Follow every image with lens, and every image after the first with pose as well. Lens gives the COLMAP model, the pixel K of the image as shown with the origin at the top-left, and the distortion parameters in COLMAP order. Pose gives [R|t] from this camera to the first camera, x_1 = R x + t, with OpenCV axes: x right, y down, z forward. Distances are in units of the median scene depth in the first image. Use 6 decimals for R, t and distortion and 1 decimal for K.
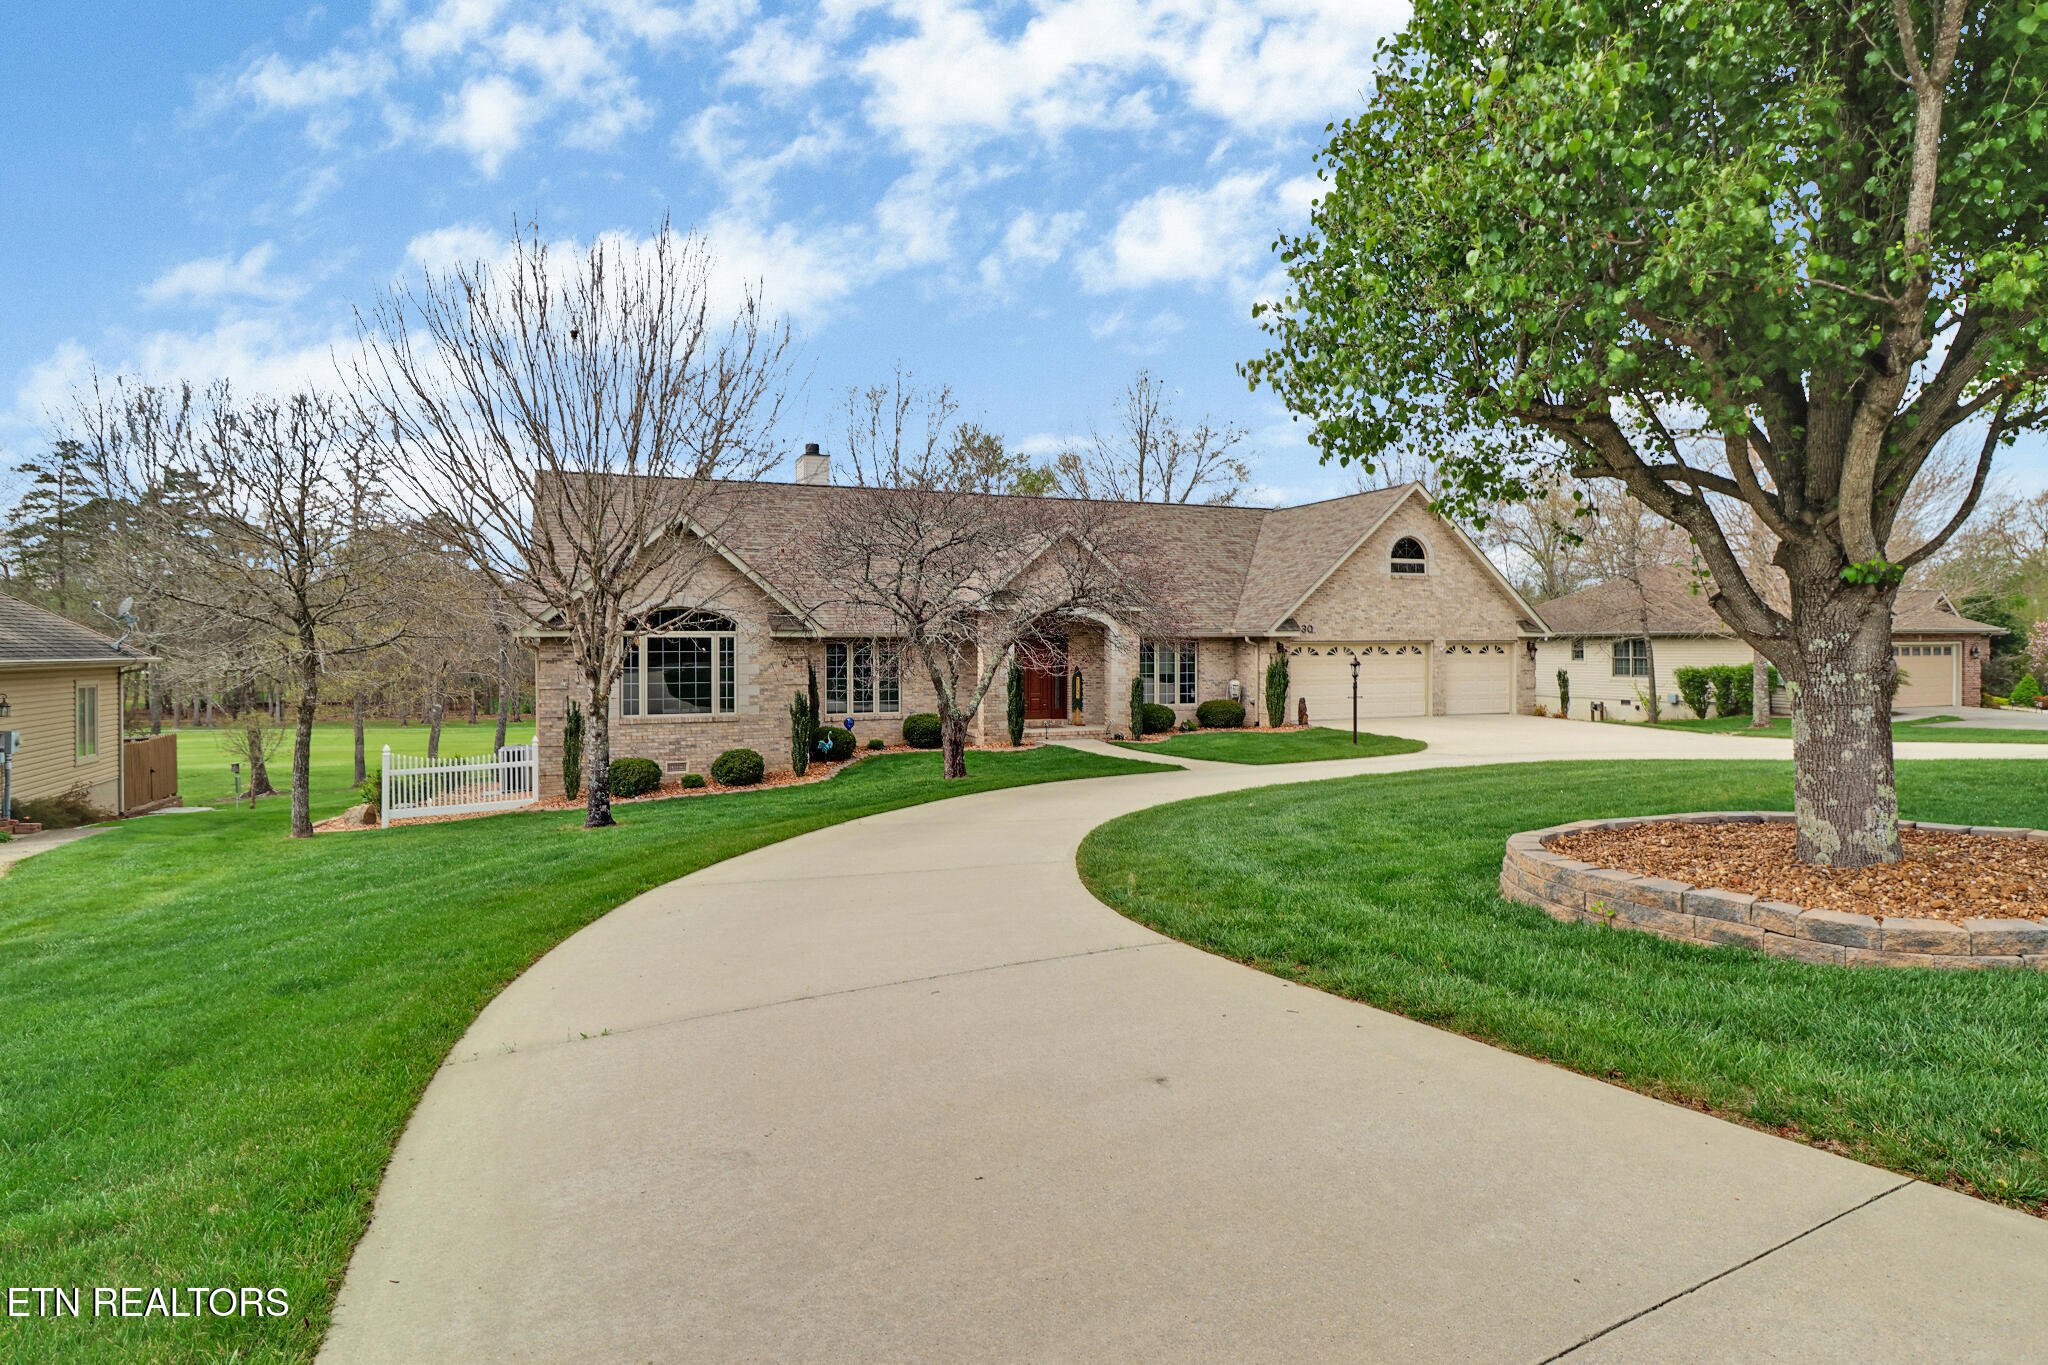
lens RADIAL K [[1096.4, 0, 1059.8], [0, 1096.4, 652.0], [0, 0, 1]] dist [-0.002156, -0.000361]
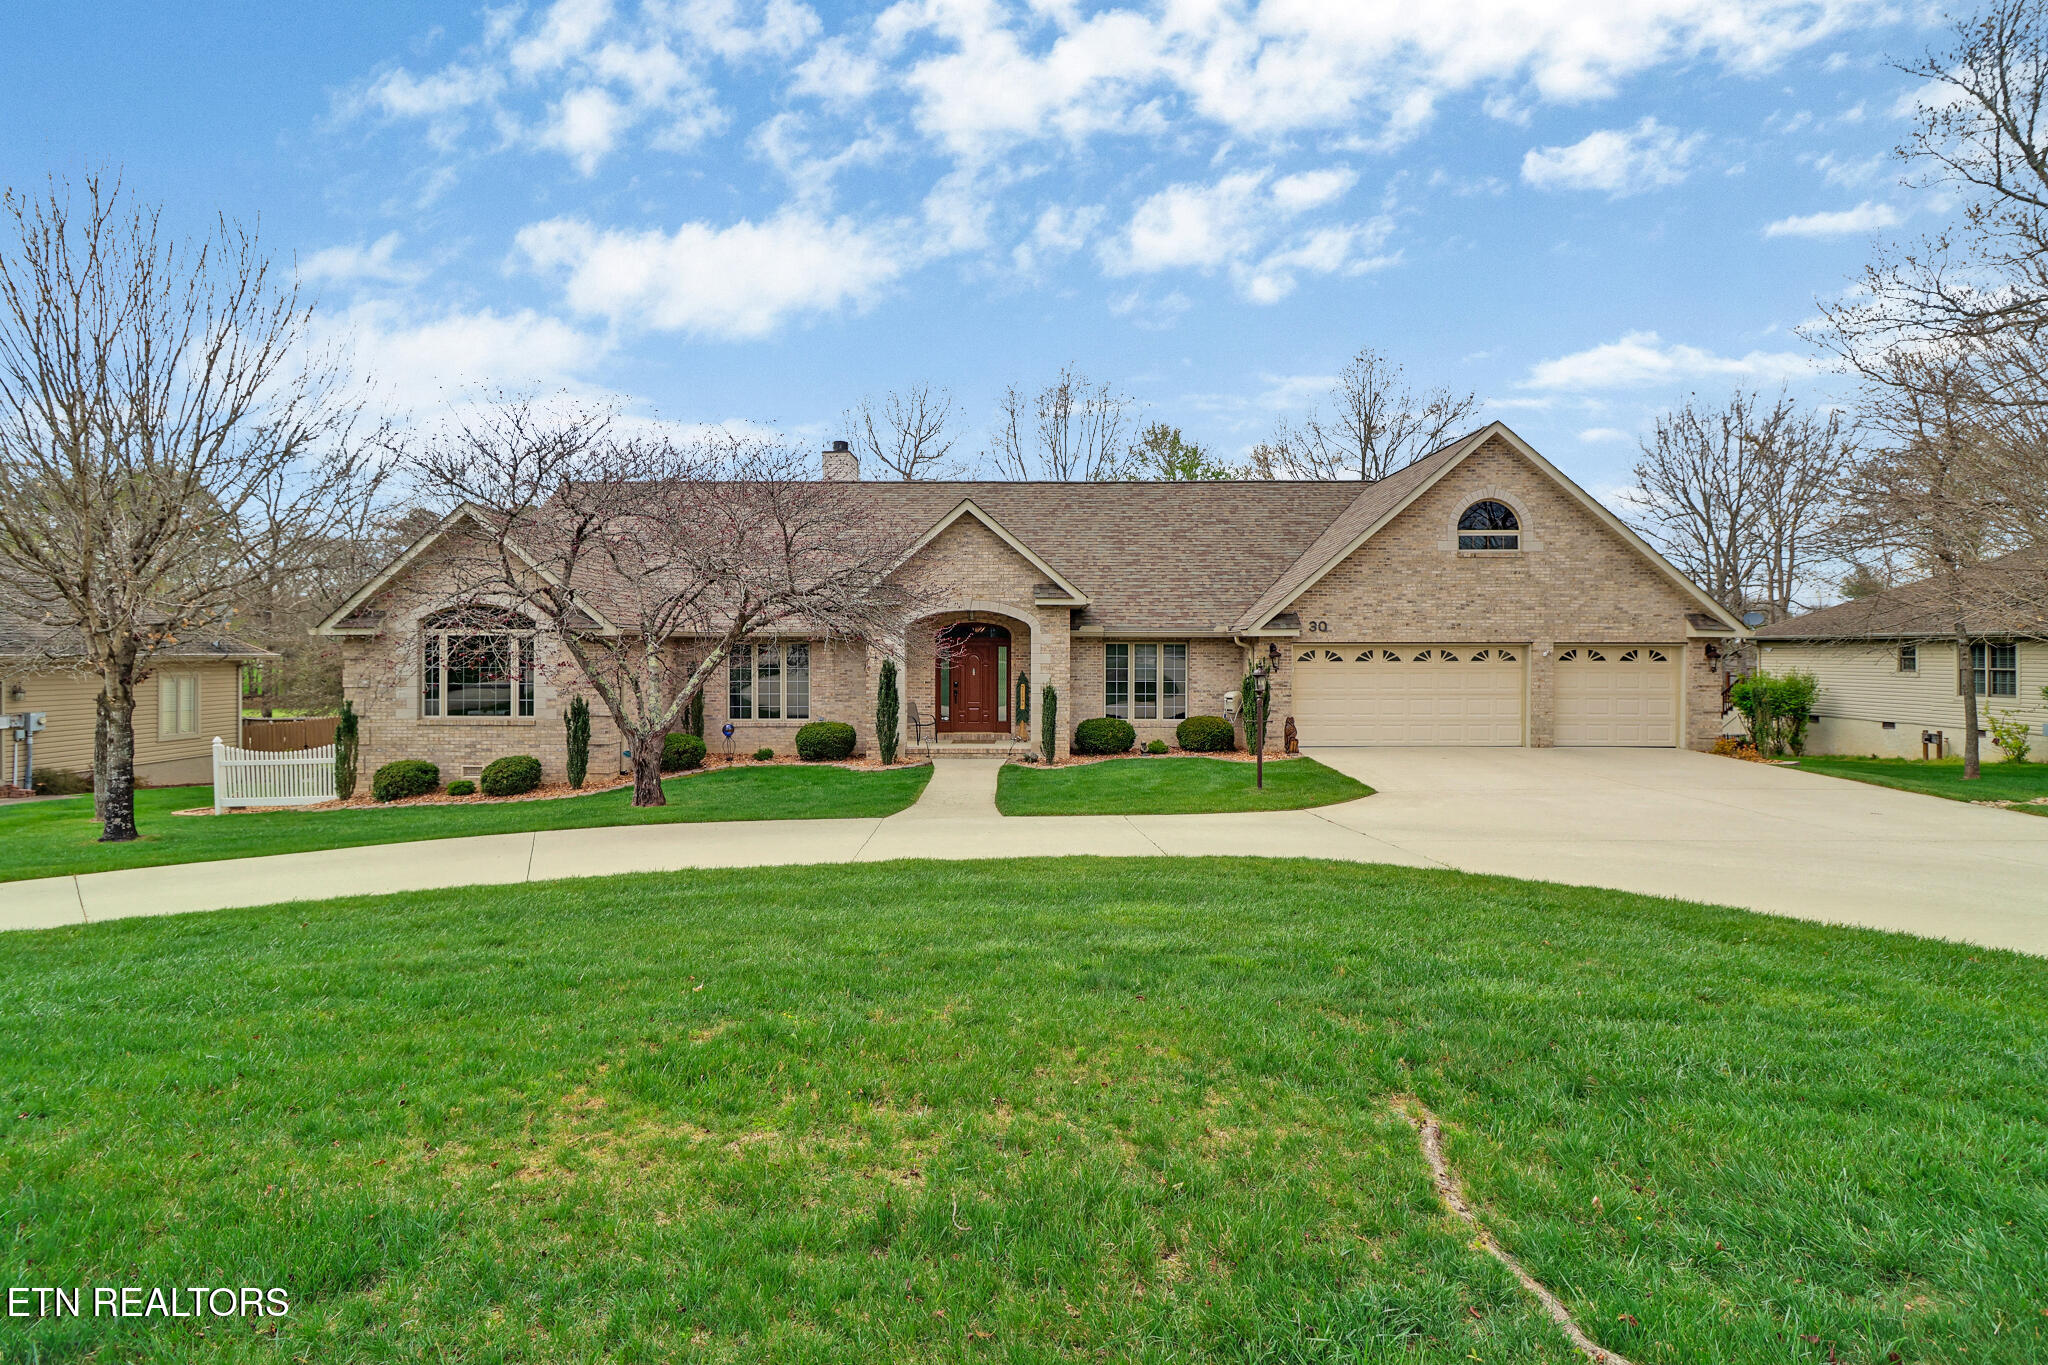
lens RADIAL K [[976.9, 0, 1037.7], [0, 976.9, 647.5], [0, 0, 1]] dist [0.002636, -0.020219]
pose [[0.915483, 0.004088, -0.402335, 0.319294], [-0.006735, 0.999964, -0.005166, -0.001631], [0.402300, 0.007440, 0.915478, 0.300027]]
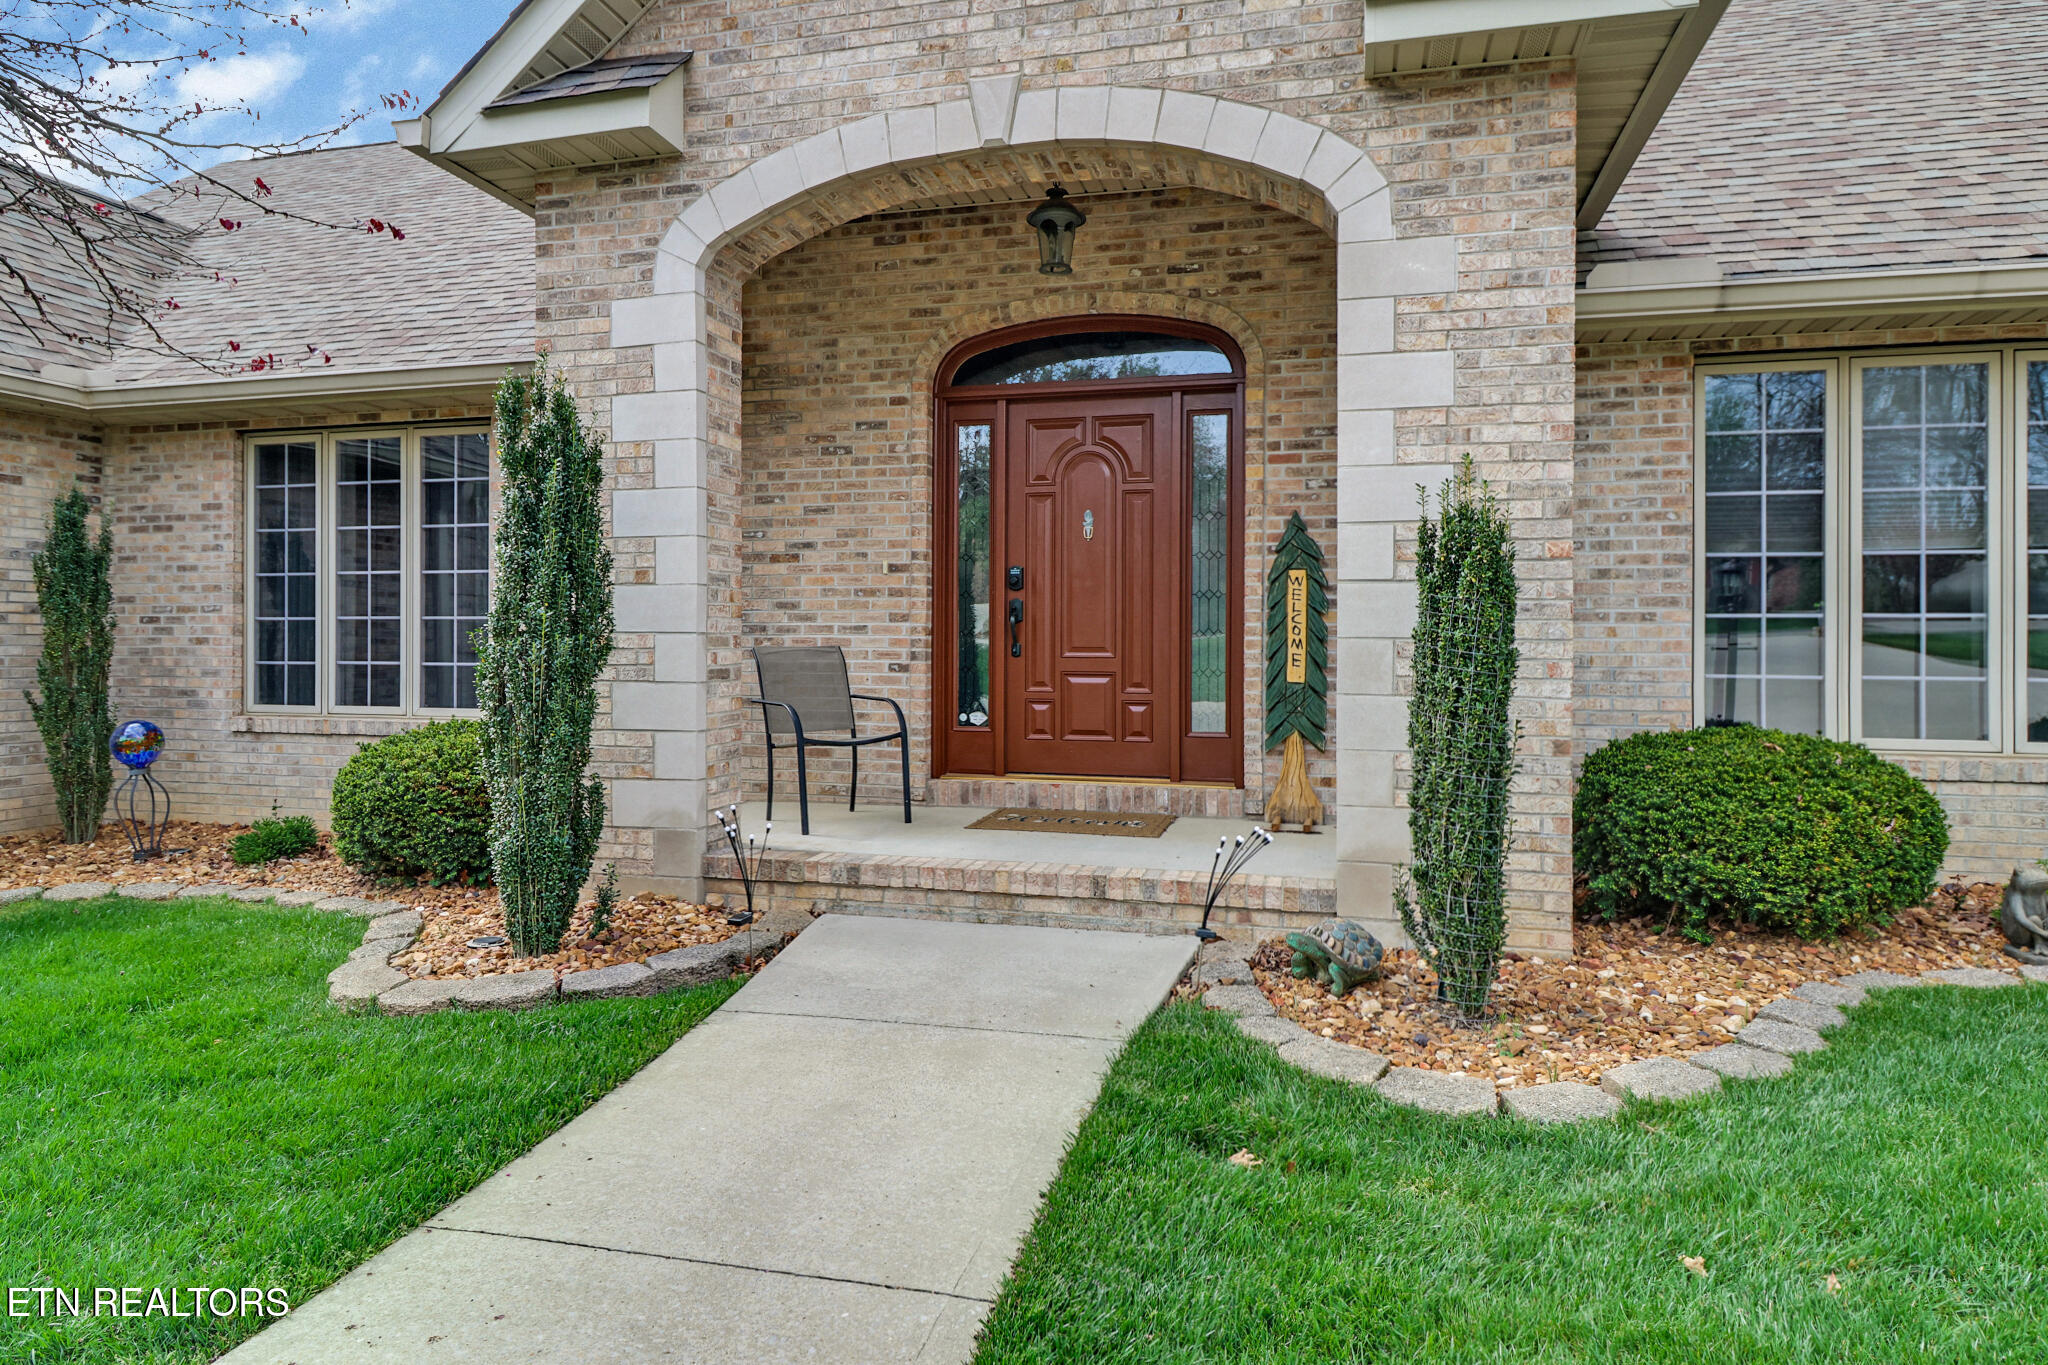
lens RADIAL K [[1215.1, 0, 1018.1], [0, 1215.1, 643.7], [0, 0, 1]] dist [-0.004687, -0.000683]
pose [[0.781717, 0.005238, -0.623611, 0.105500], [-0.013326, 0.999877, -0.008306, 0.036577], [0.623491, 0.014803, 0.781691, 0.776636]]
